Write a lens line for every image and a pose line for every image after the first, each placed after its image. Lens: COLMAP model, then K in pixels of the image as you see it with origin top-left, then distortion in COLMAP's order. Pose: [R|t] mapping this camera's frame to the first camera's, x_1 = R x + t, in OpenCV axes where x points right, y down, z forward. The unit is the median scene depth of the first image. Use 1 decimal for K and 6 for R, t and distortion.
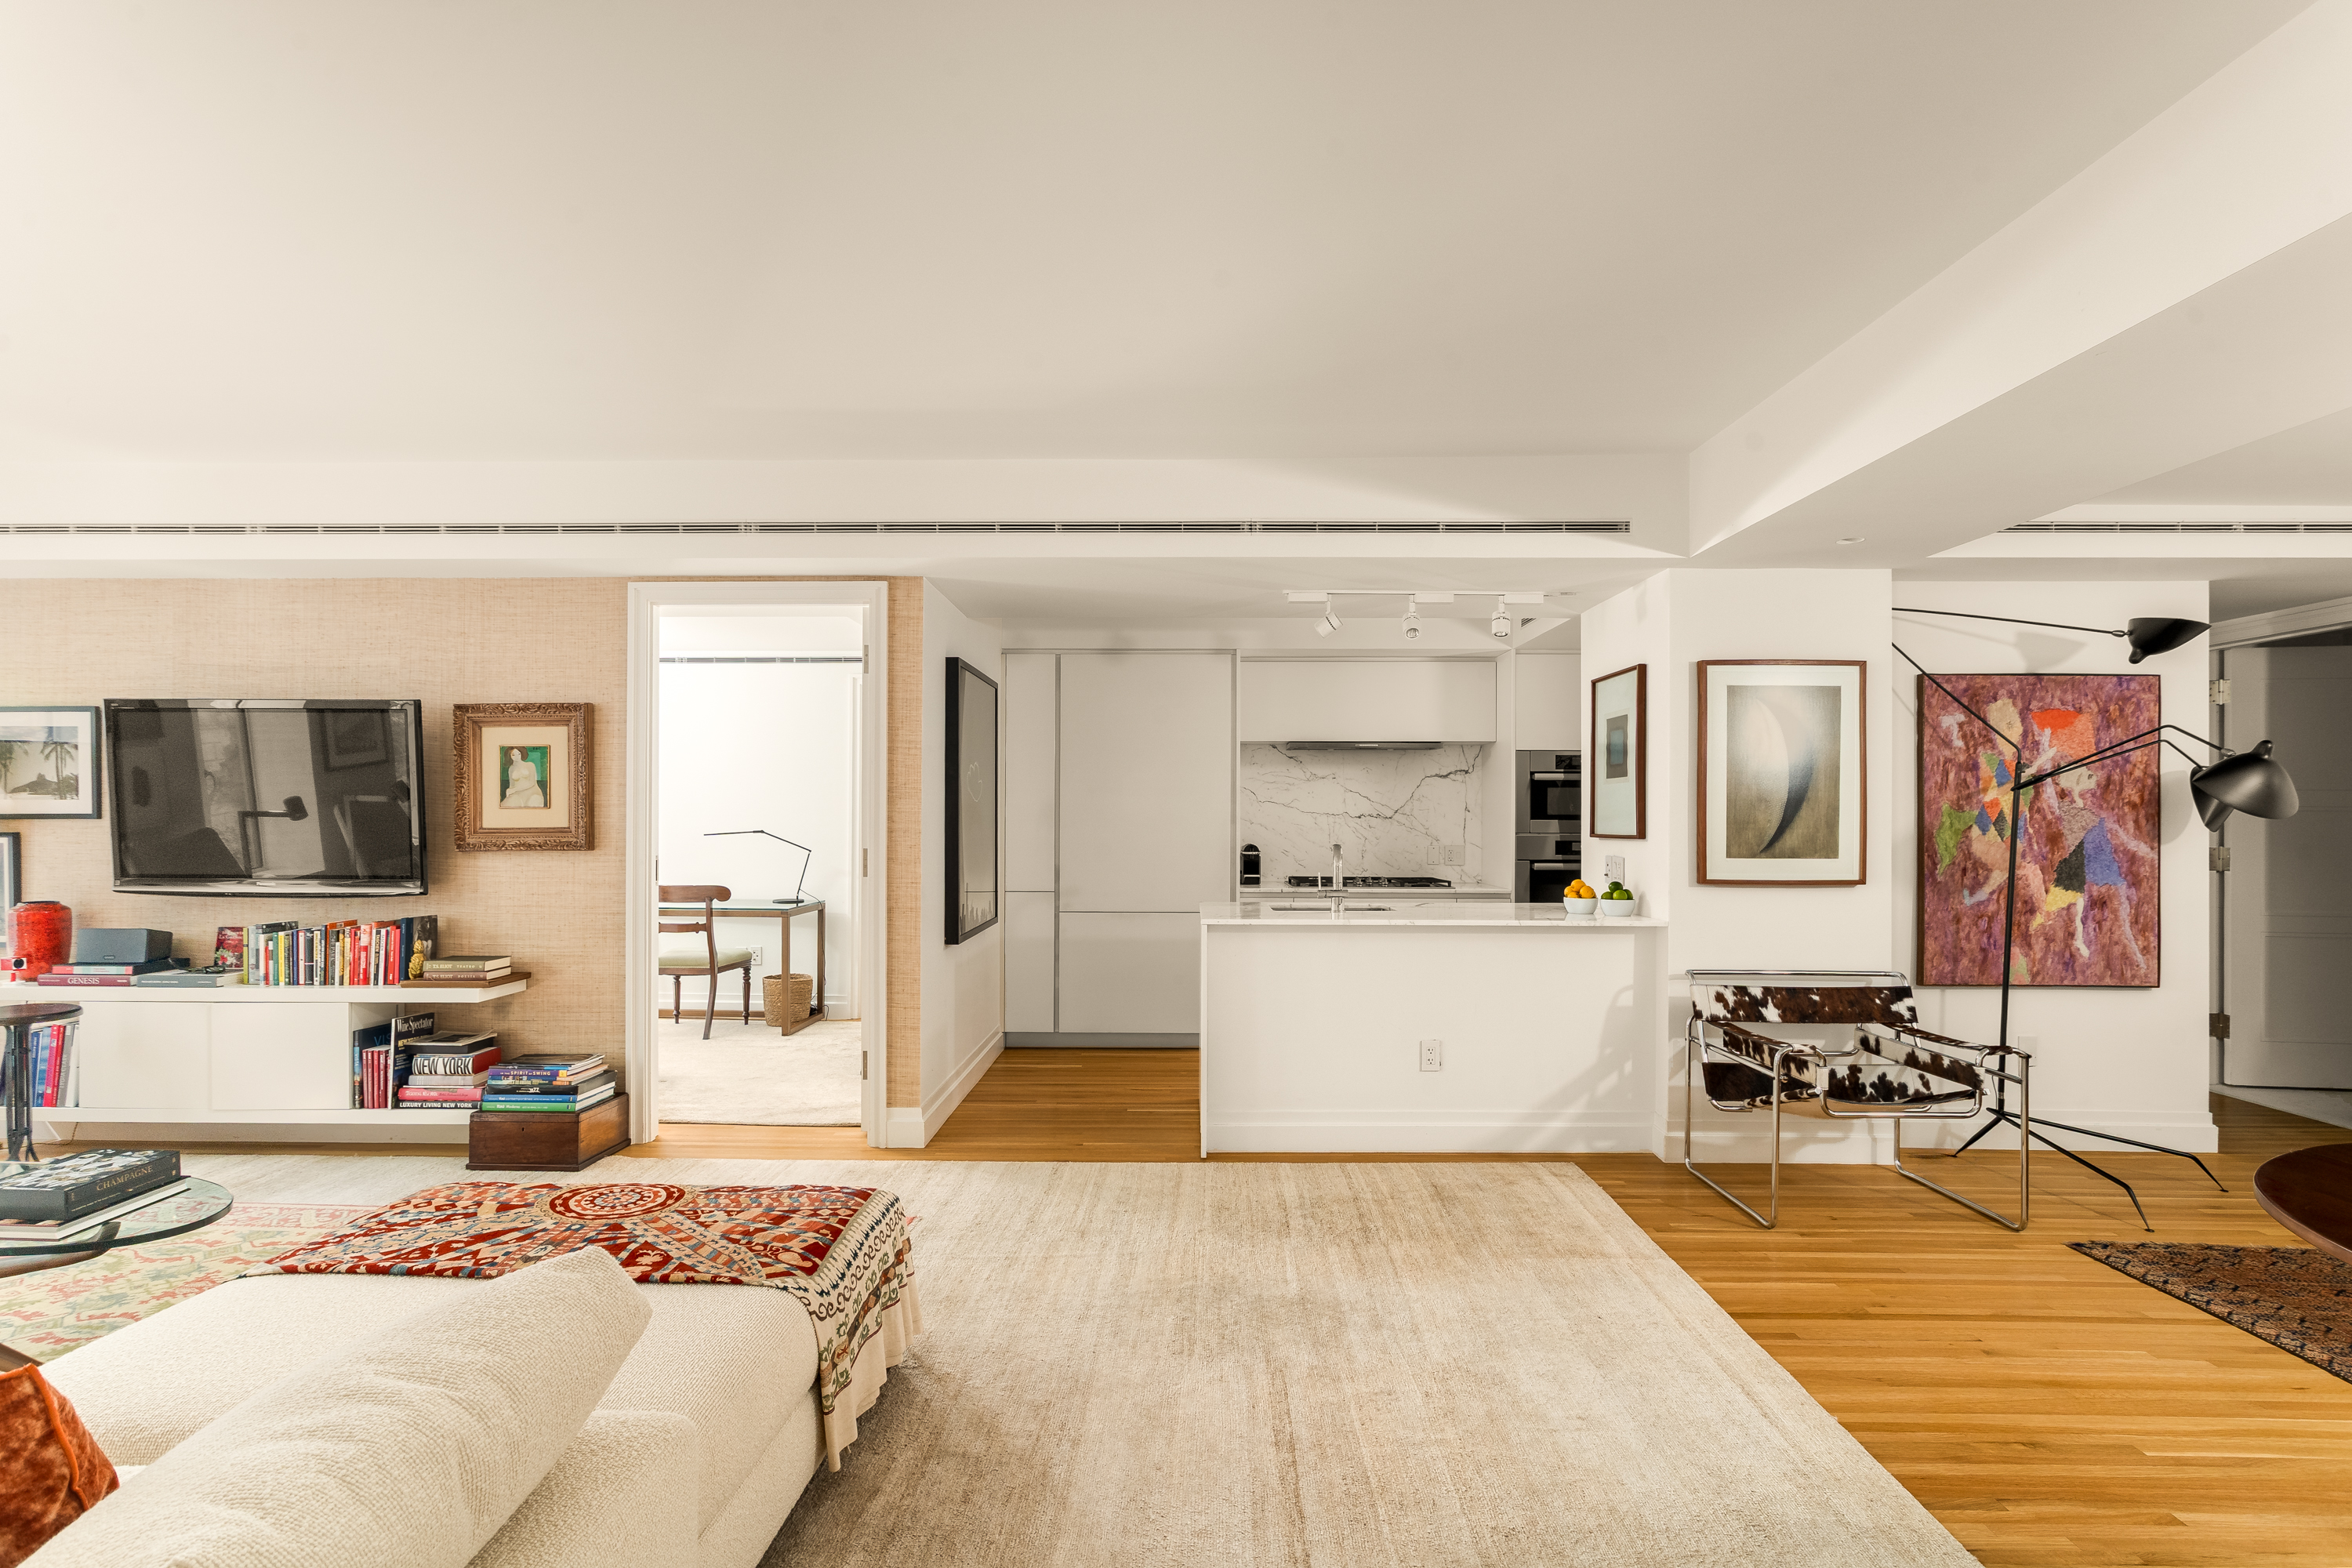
lens RADIAL K [[1148.6, 0, 1188.0], [0, 1148.6, 821.7], [0, 0, 1]] dist [-0.001482, -0.000355]
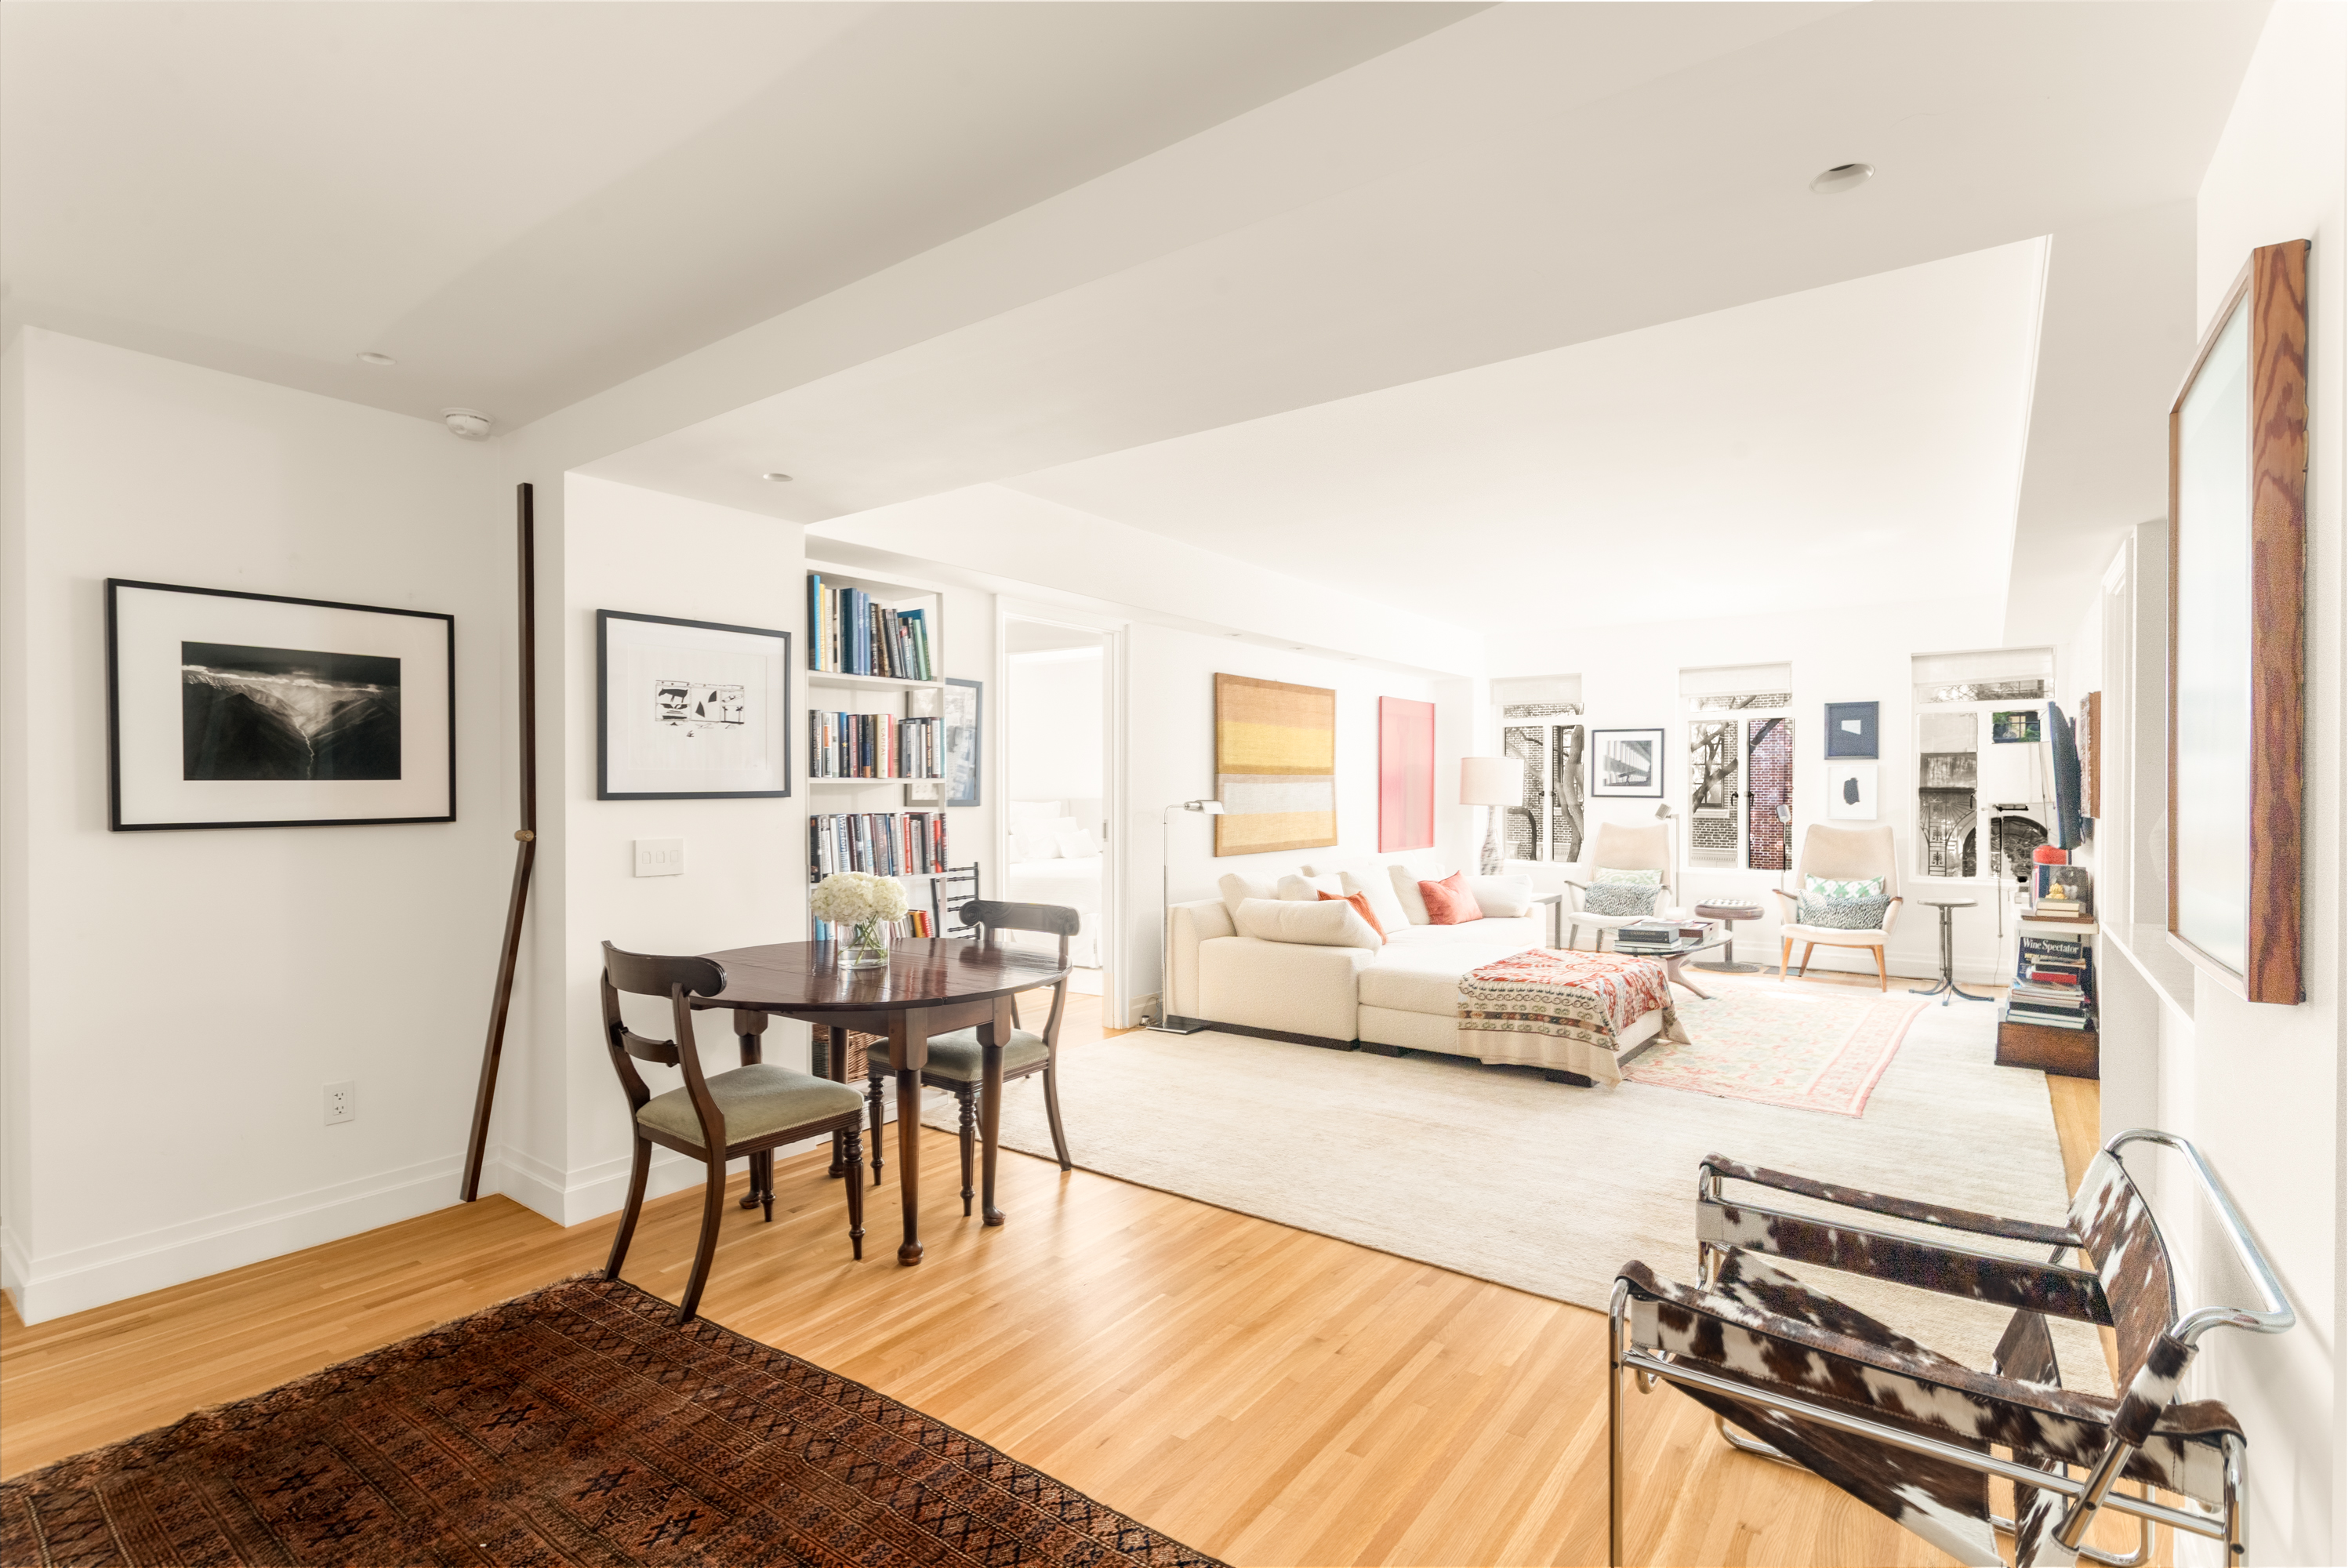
lens RADIAL K [[1158.7, 0, 1103.1], [0, 1158.7, 779.7], [0, 0, 1]] dist [0.001261, 0.000230]
pose [[-0.621536, -0.007394, -0.783351, 1.012705], [-0.004157, 0.999973, -0.006141, -0.002452], [0.783375, -0.000561, -0.621550, 0.941609]]
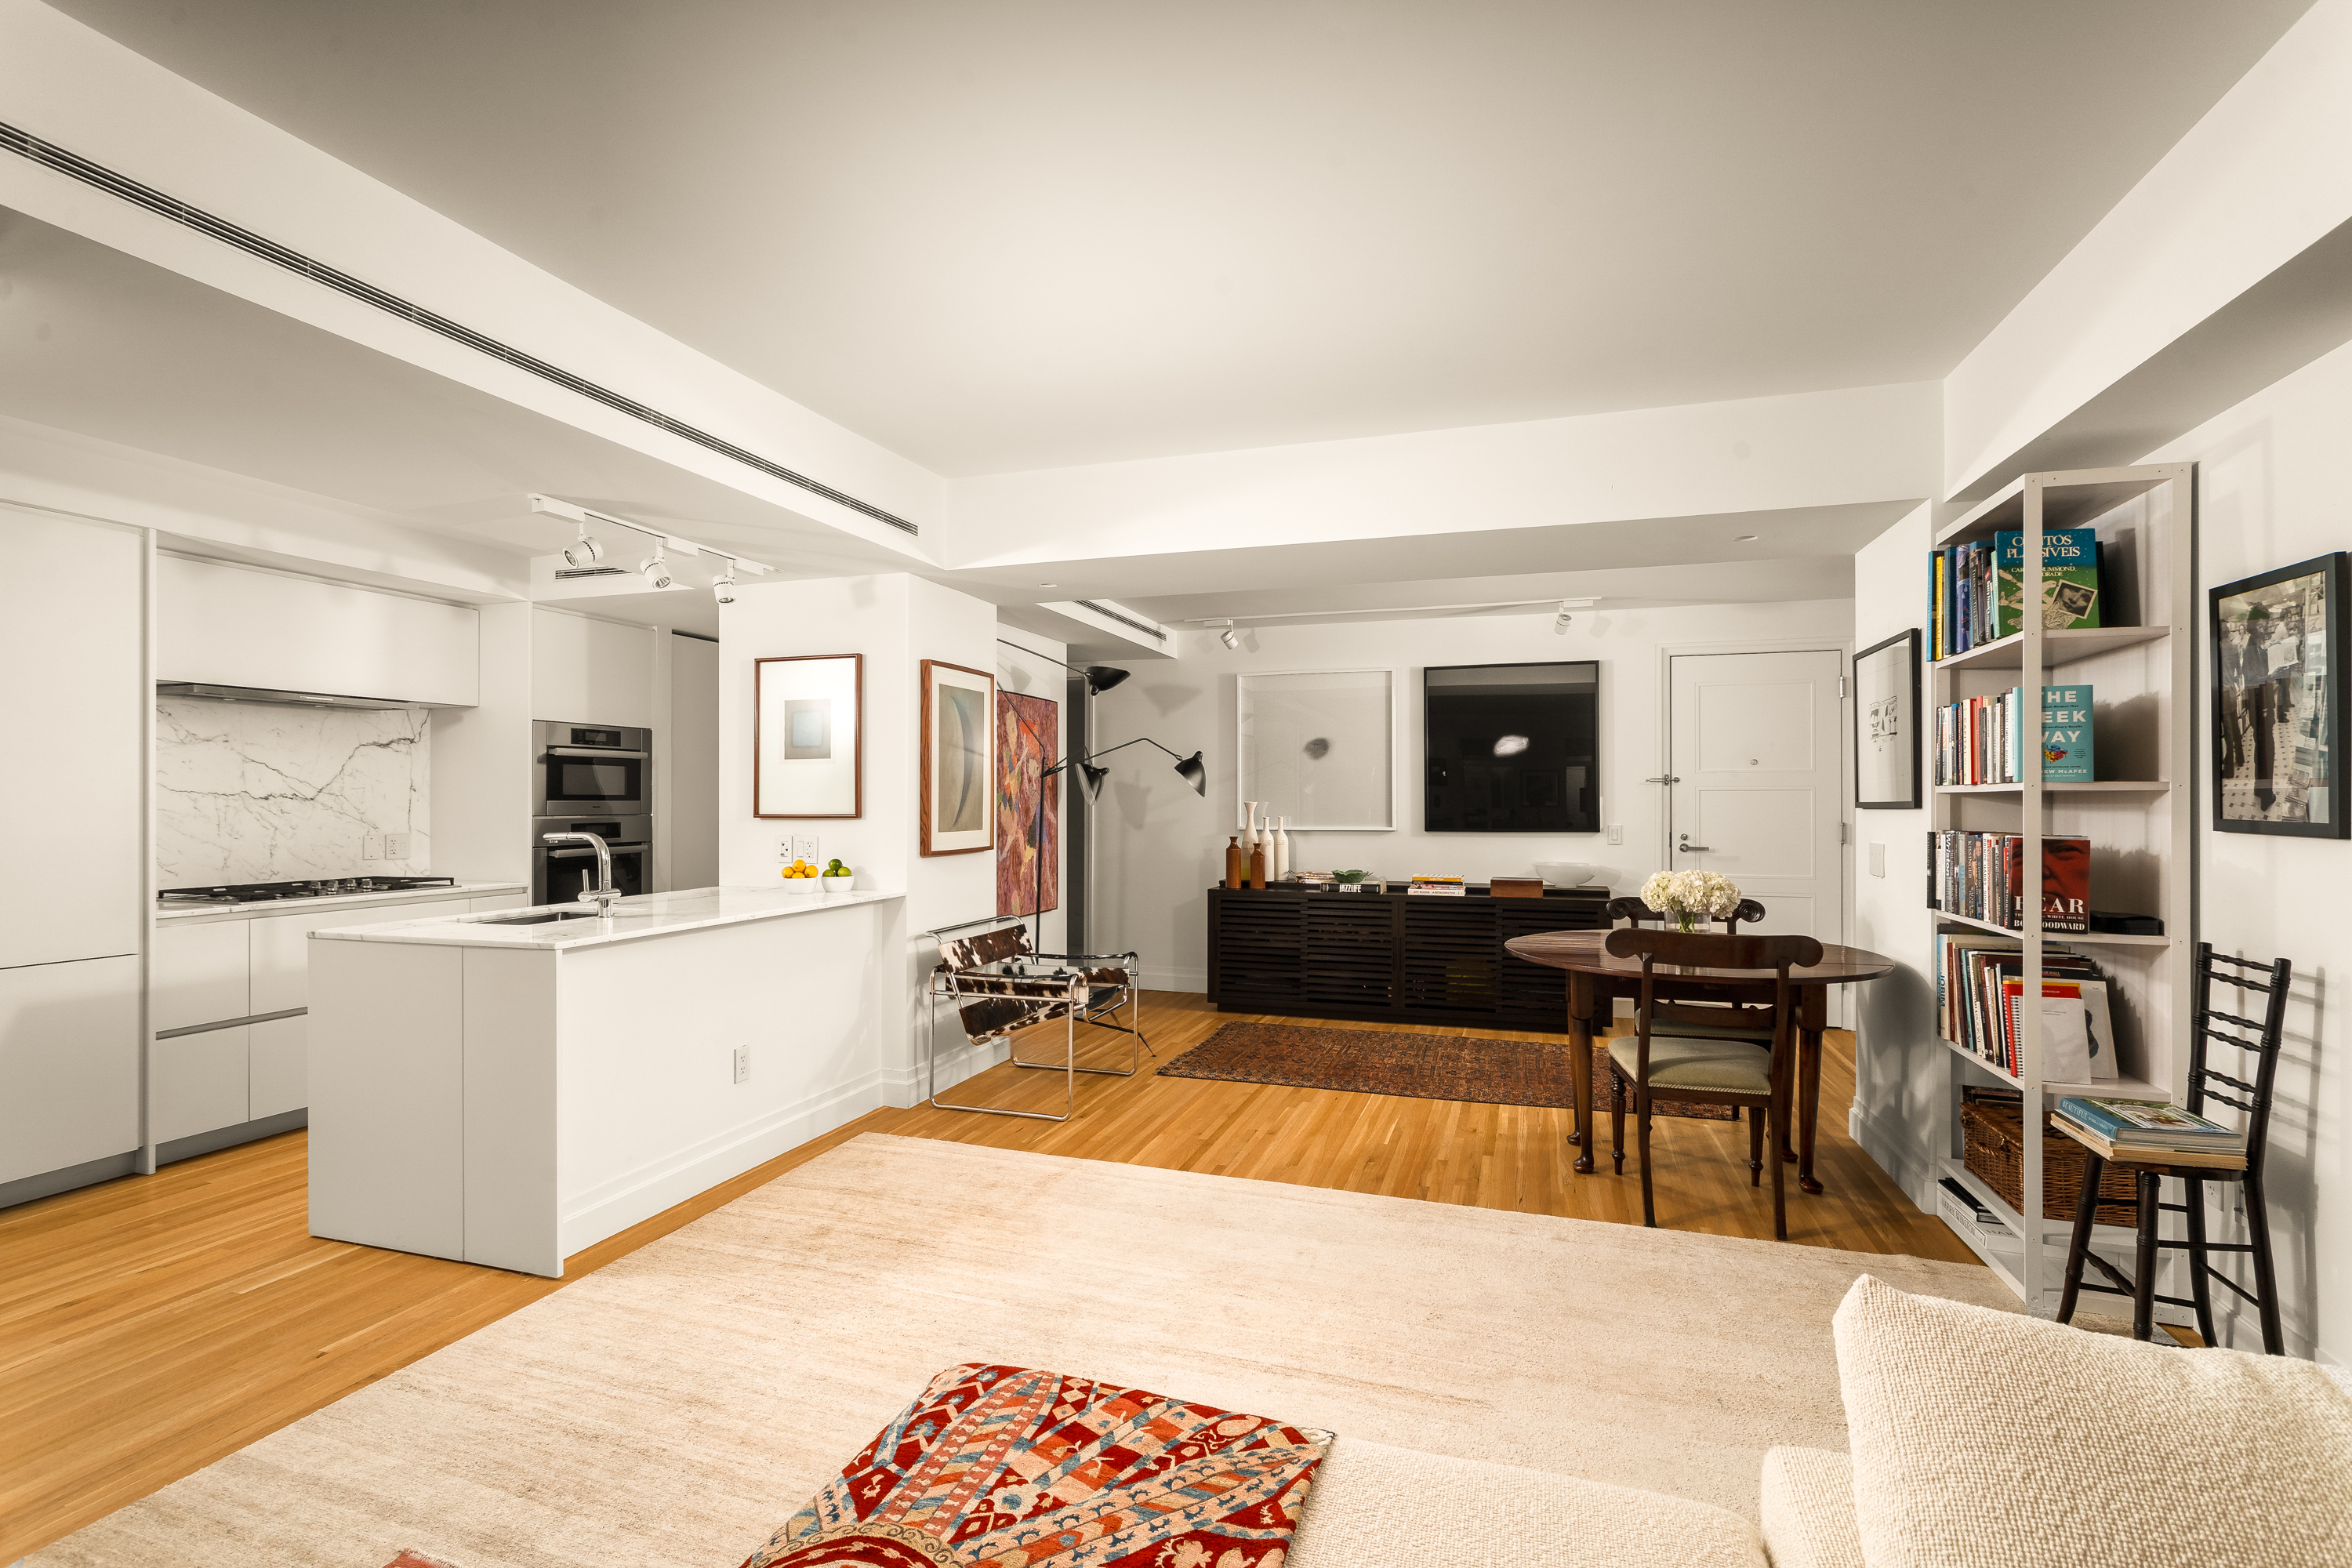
lens RADIAL K [[1094.7, 0, 1174.8], [0, 1094.7, 796.2], [0, 0, 1]] dist [0.009112, 0.000360]
pose [[0.308982, -0.000628, 0.951068, -0.507155], [0.005121, 0.999986, -0.001004, -0.002796], [-0.951054, 0.005181, 0.308981, 0.420293]]
